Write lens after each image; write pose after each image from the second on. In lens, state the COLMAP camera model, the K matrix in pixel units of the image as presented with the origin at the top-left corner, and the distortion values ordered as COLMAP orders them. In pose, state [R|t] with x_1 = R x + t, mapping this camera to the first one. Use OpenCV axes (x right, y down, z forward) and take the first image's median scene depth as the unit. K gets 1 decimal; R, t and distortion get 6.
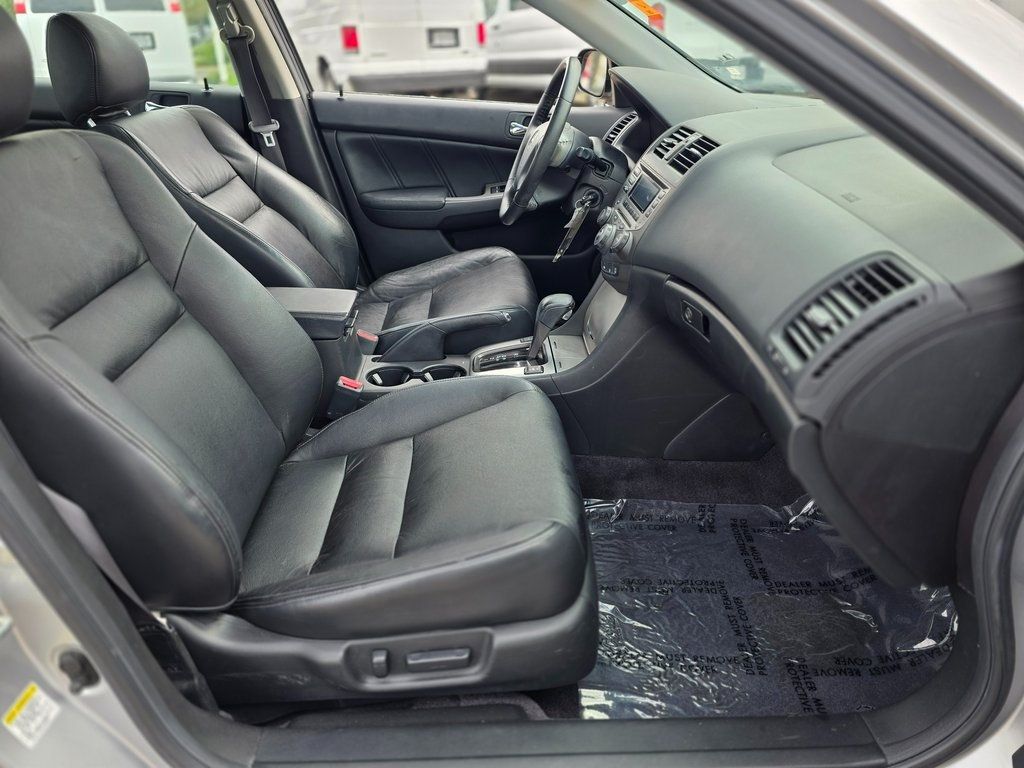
lens RADIAL K [[676.2, 0, 512.0], [0, 676.2, 384.0], [0, 0, 1]] dist [-0.001172, -0.002927]
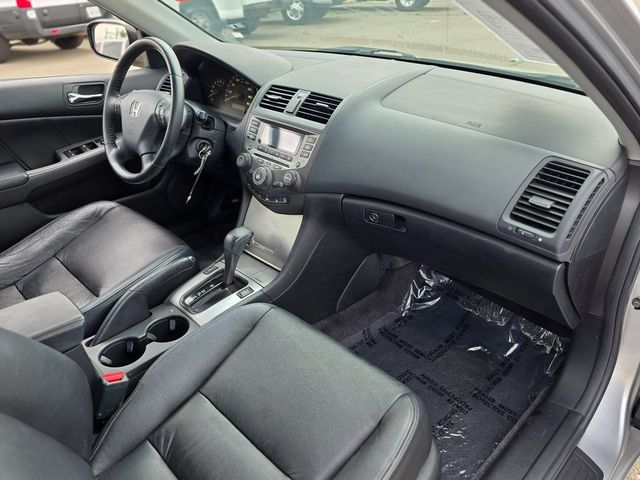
lens RADIAL K [[475.0, 0, 320.0], [0, 475.0, 240.0], [0, 0, 1]] dist [0.035265, -0.001402]
pose [[0.727899, -0.337585, 0.596824, -0.373427], [0.325759, 0.936161, 0.132224, -0.189666], [-0.603360, 0.098175, 0.791402, 0.213703]]
